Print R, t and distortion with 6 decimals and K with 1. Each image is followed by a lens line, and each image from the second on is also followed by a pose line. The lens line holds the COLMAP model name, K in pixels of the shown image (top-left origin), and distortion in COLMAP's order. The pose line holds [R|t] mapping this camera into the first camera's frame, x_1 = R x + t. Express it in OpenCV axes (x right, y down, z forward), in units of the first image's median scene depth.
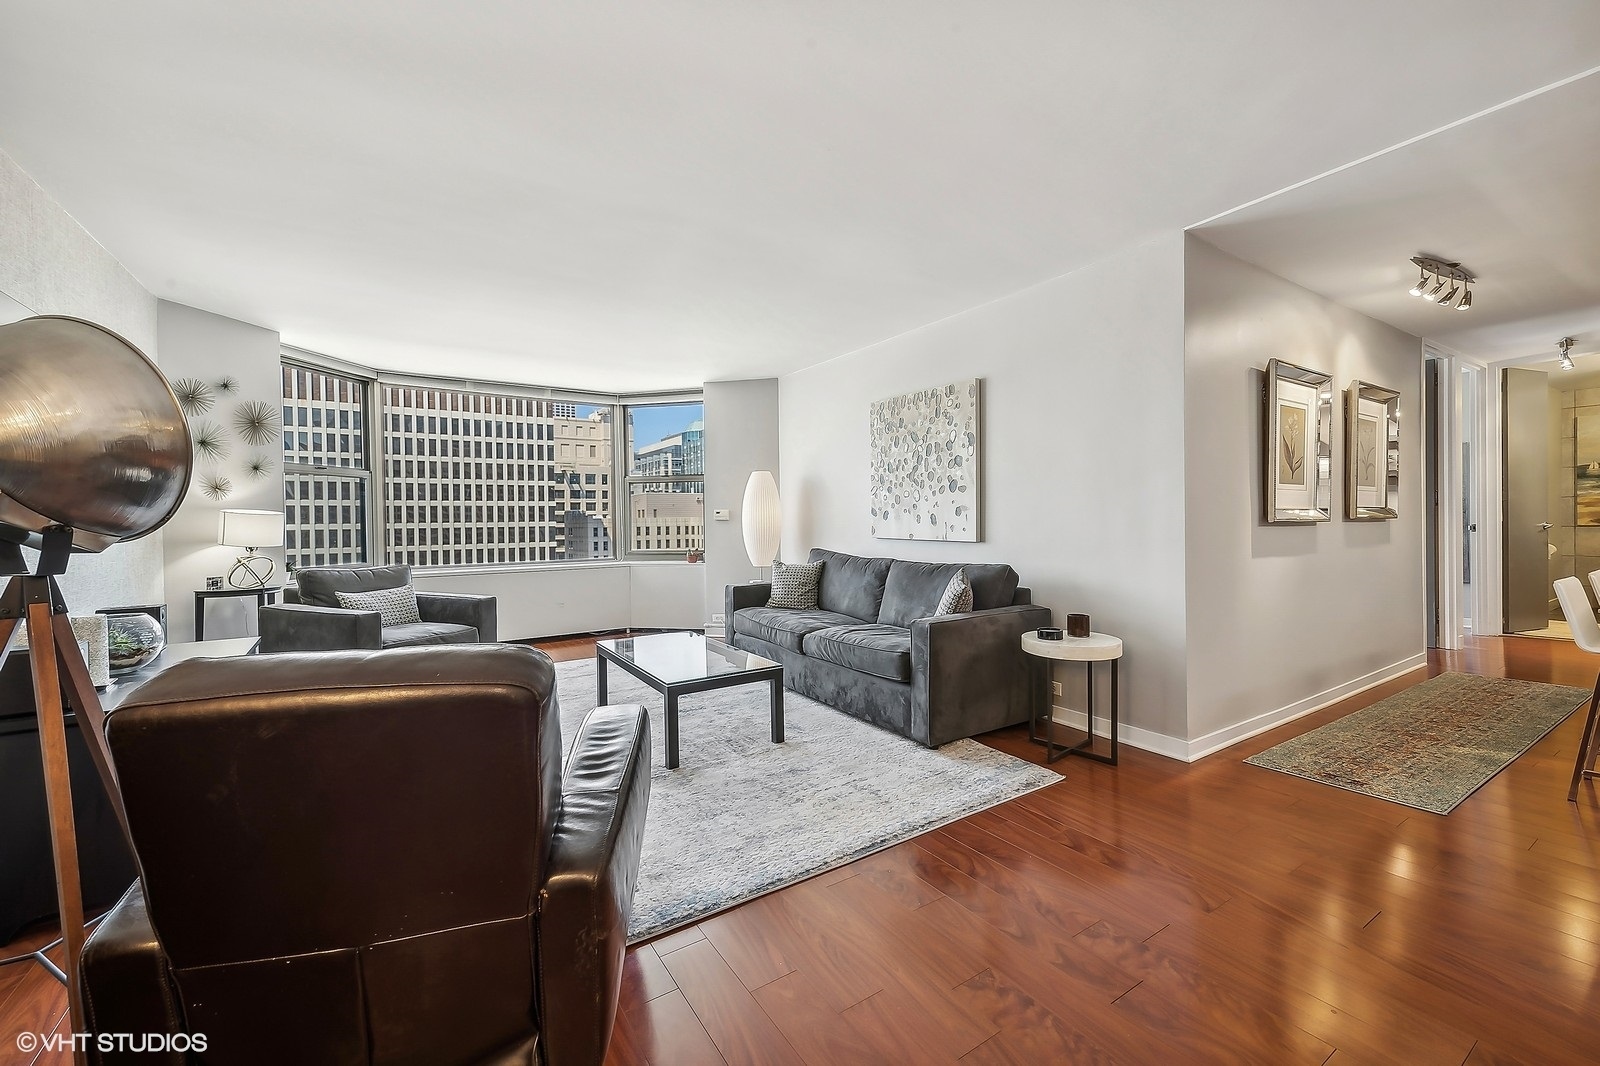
lens RADIAL K [[630.5, 0, 800.0], [0, 630.5, 533.0], [0, 0, 1]] dist [0.001232, 0.000082]
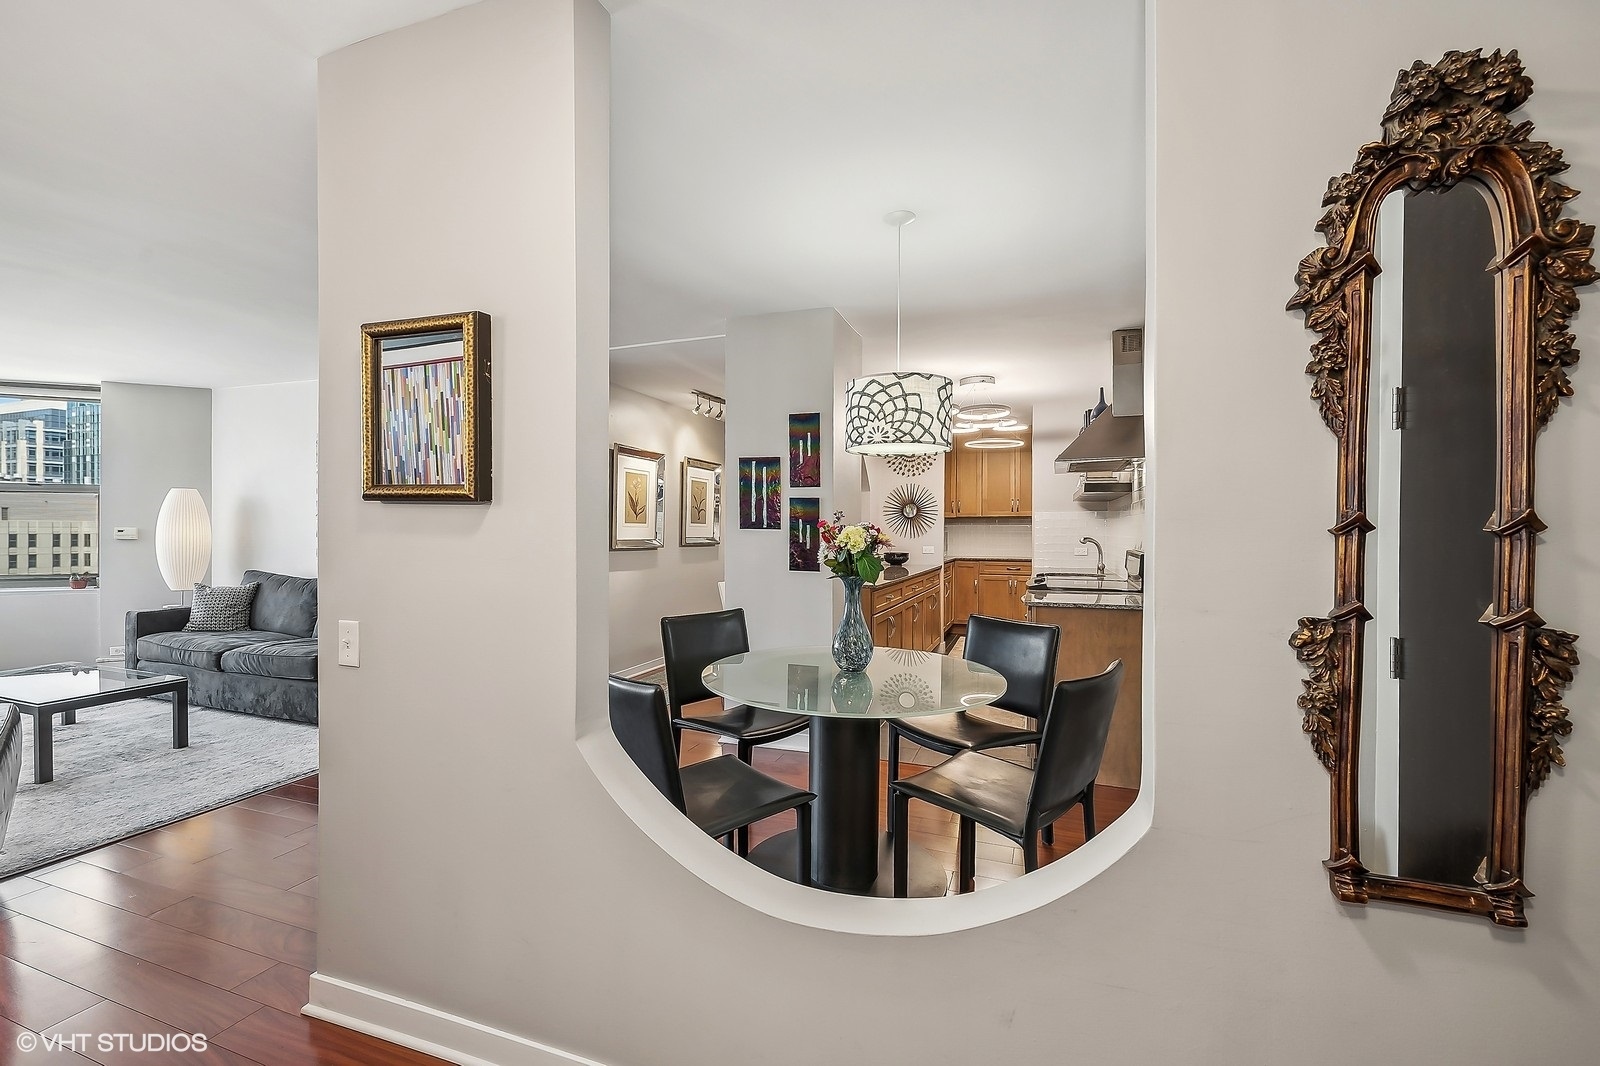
lens RADIAL K [[687.1, 0, 800.0], [0, 687.1, 533.0], [0, 0, 1]] dist [-0.011019, 0.000260]
pose [[0.801397, 0.013964, 0.597970, 0.091763], [-0.003296, 0.999815, -0.018932, -0.020657], [-0.598124, 0.013201, 0.801295, -0.479097]]
